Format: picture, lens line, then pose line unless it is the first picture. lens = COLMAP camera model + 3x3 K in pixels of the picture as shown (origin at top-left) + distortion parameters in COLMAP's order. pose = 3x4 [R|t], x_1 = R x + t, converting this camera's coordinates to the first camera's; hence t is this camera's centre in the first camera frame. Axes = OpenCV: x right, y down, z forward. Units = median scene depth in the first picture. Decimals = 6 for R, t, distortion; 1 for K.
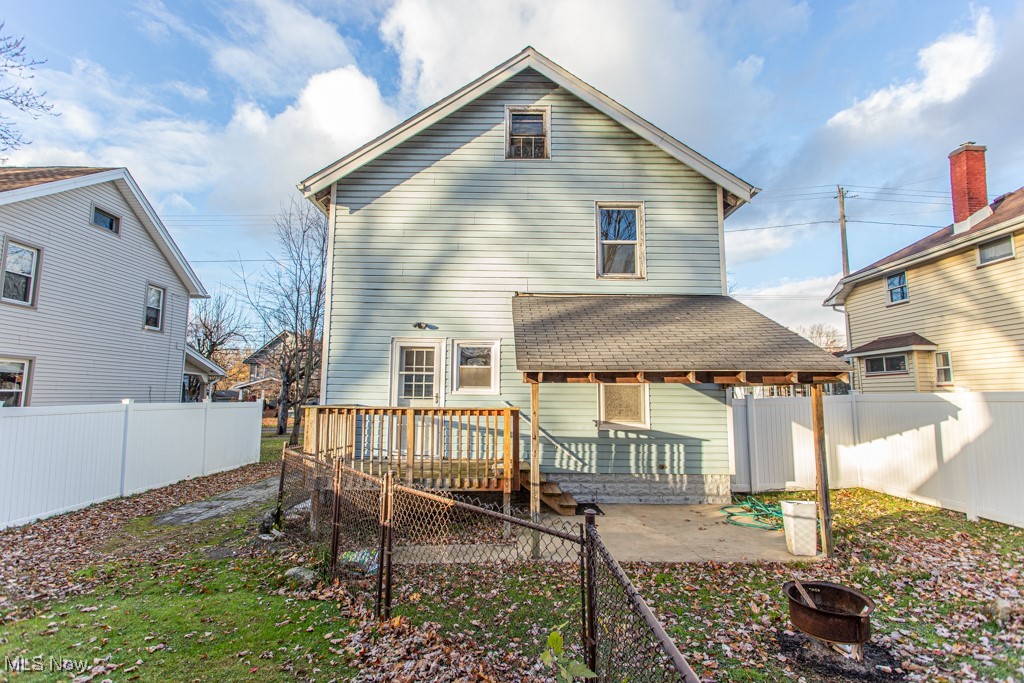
lens RADIAL K [[489.2, 0, 508.9], [0, 489.2, 341.2], [0, 0, 1]] dist [0.004437, 0.001071]
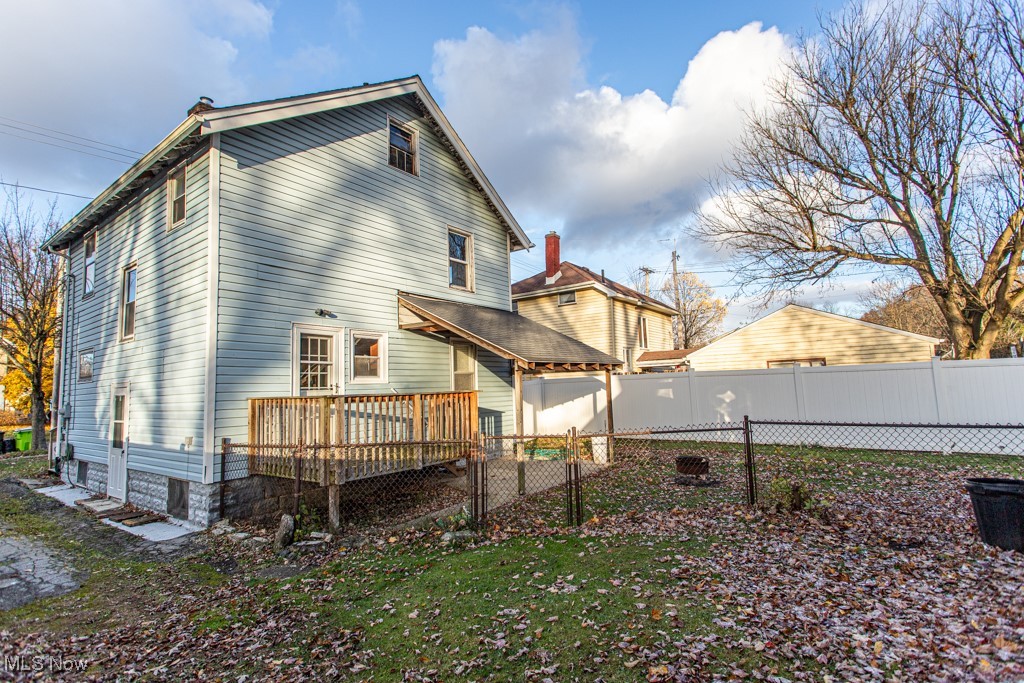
lens RADIAL K [[489.2, 0, 511.6], [0, 489.2, 342.9], [0, 0, 1]] dist [0.004437, 0.001071]
pose [[0.599001, 0.046034, 0.799424, -0.712885], [-0.054997, 0.998354, -0.016280, 0.022135], [-0.798857, -0.034214, 0.600547, 0.128222]]
